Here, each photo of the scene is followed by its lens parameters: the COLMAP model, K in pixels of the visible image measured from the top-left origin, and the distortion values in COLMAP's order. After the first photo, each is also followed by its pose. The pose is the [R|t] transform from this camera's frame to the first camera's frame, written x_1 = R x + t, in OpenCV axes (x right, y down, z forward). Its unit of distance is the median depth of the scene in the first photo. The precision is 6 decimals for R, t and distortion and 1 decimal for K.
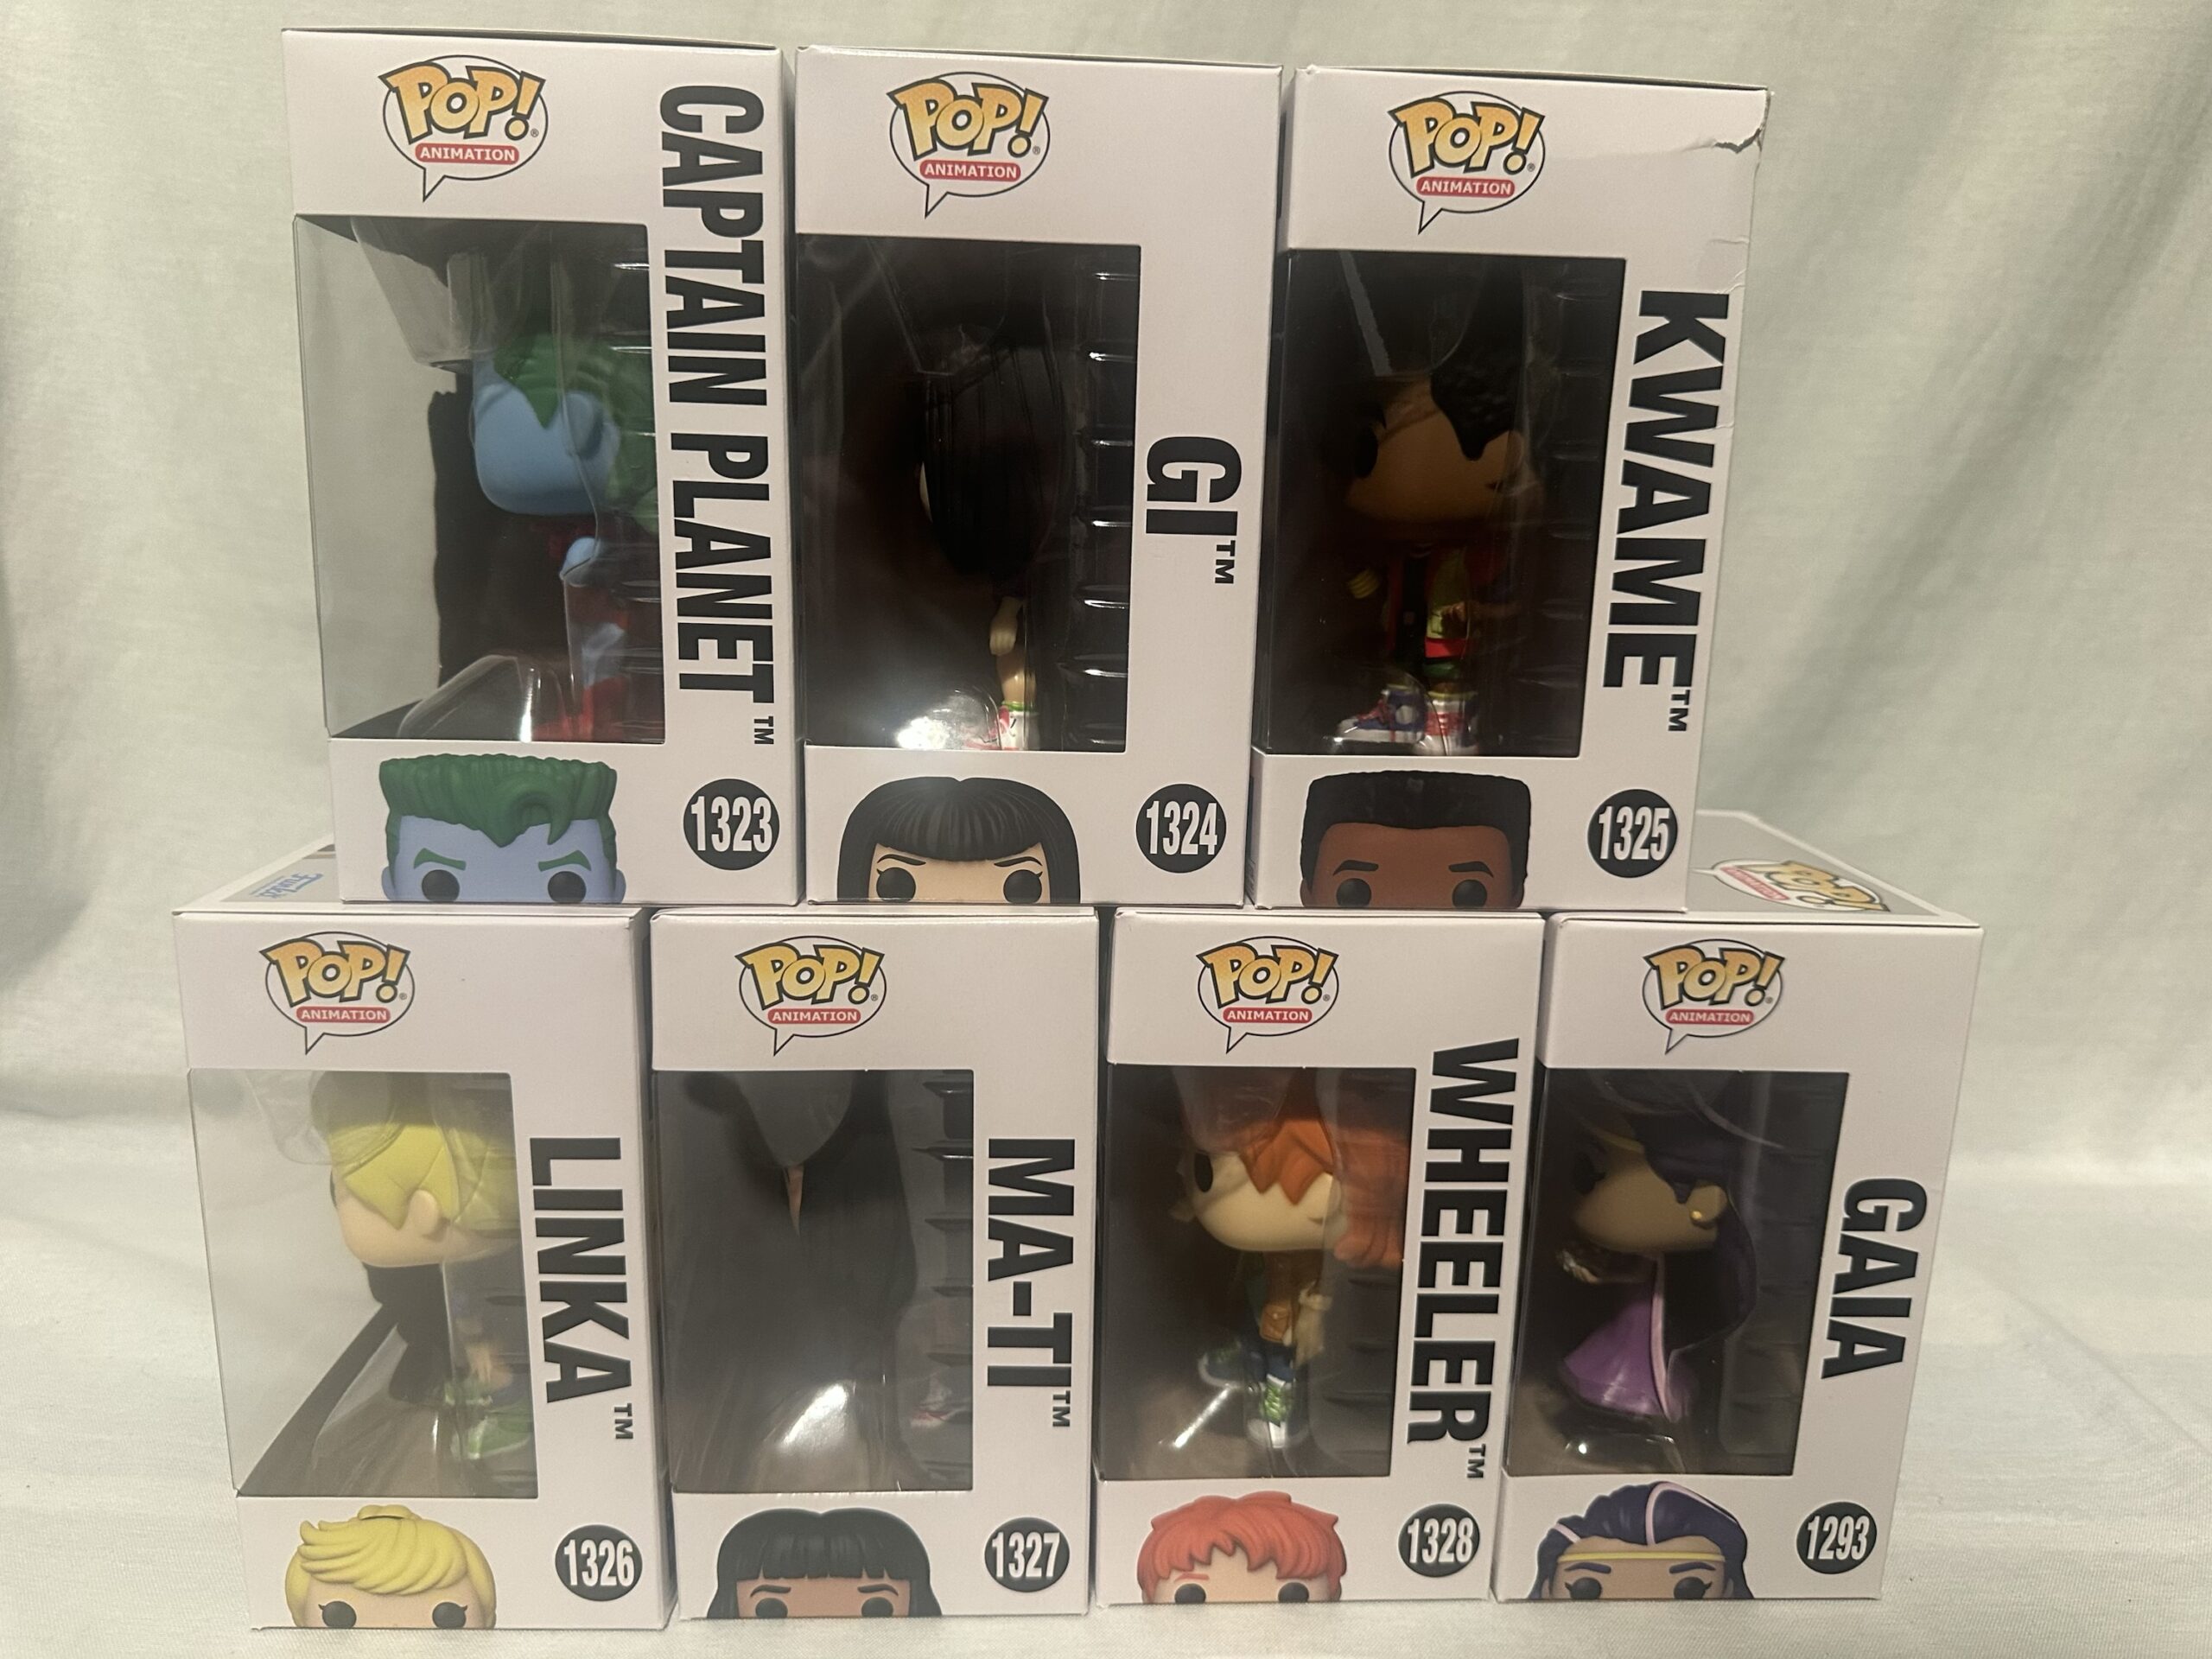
lens RADIAL K [[1561.2, 0, 1096.6], [0, 1561.2, 822.9], [0, 0, 1]] dist [-0.025824, 0.004596]
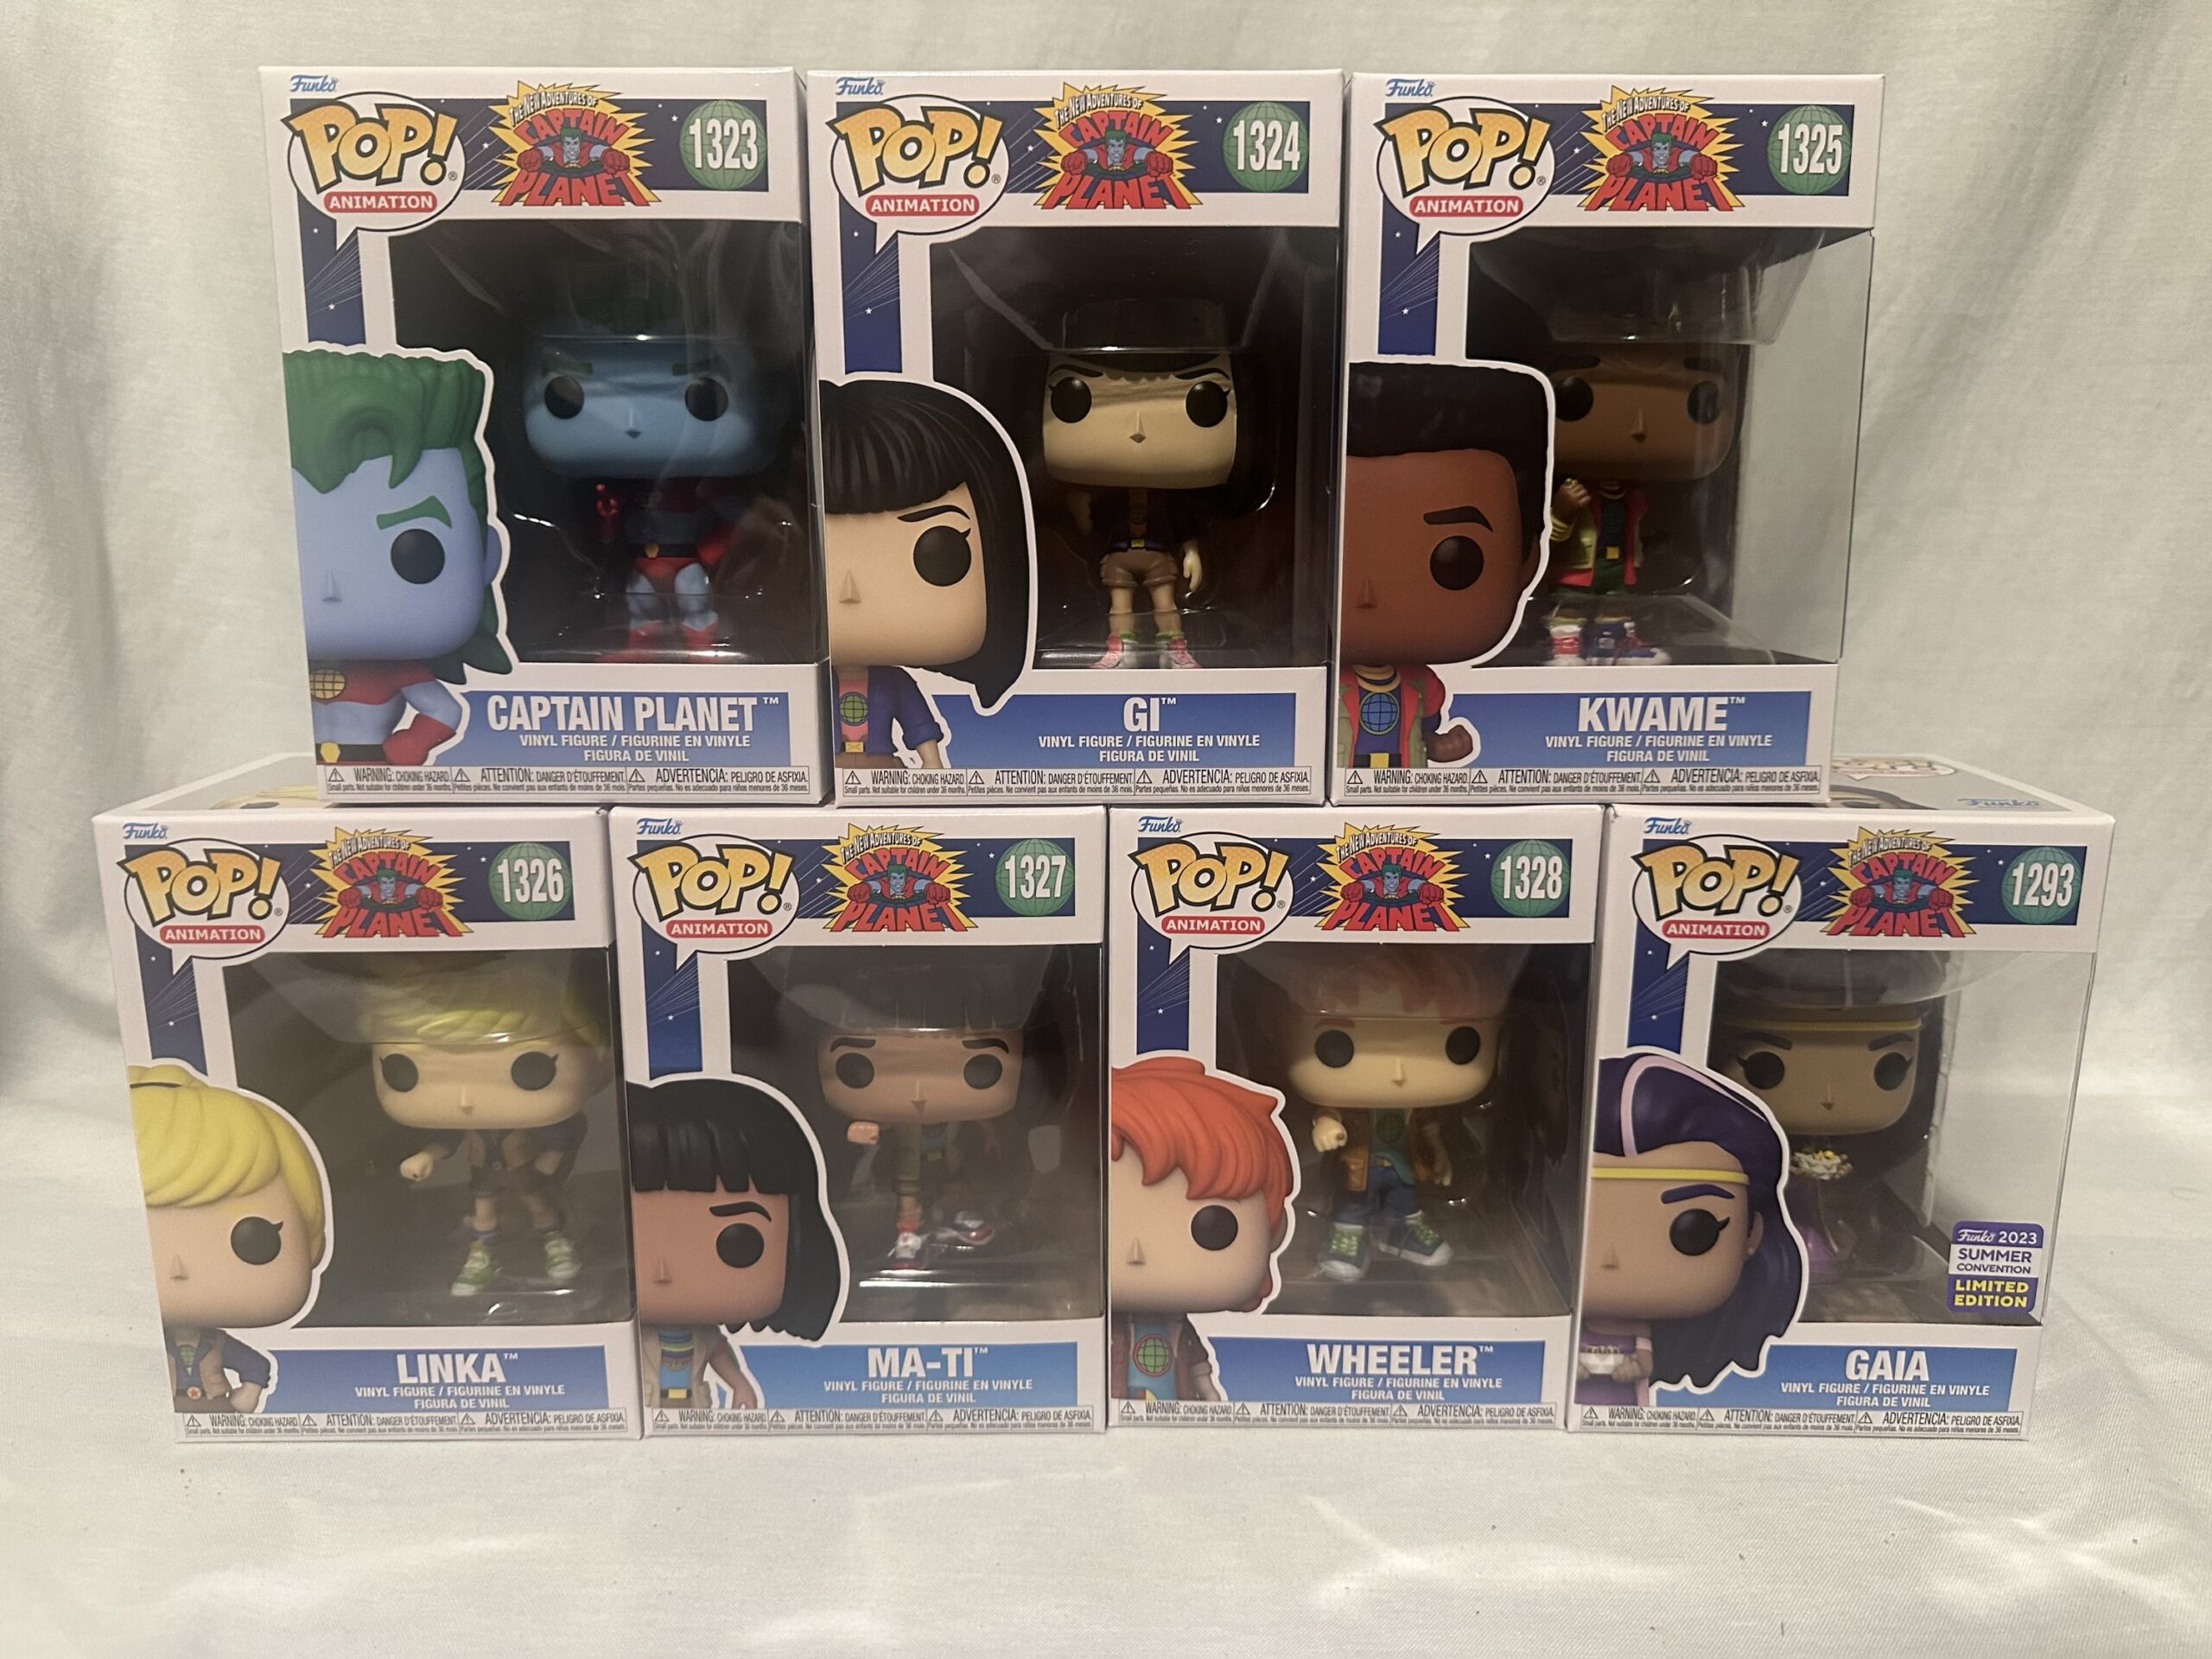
lens RADIAL K [[1561.2, 0, 1100.5], [0, 1561.2, 811.6], [0, 0, 1]] dist [-0.025824, 0.004596]
pose [[0.998828, -0.013958, -0.046346, 0.069989], [0.013688, 0.999888, -0.006134, 0.041639], [0.046426, 0.005492, 0.998907, -0.100317]]
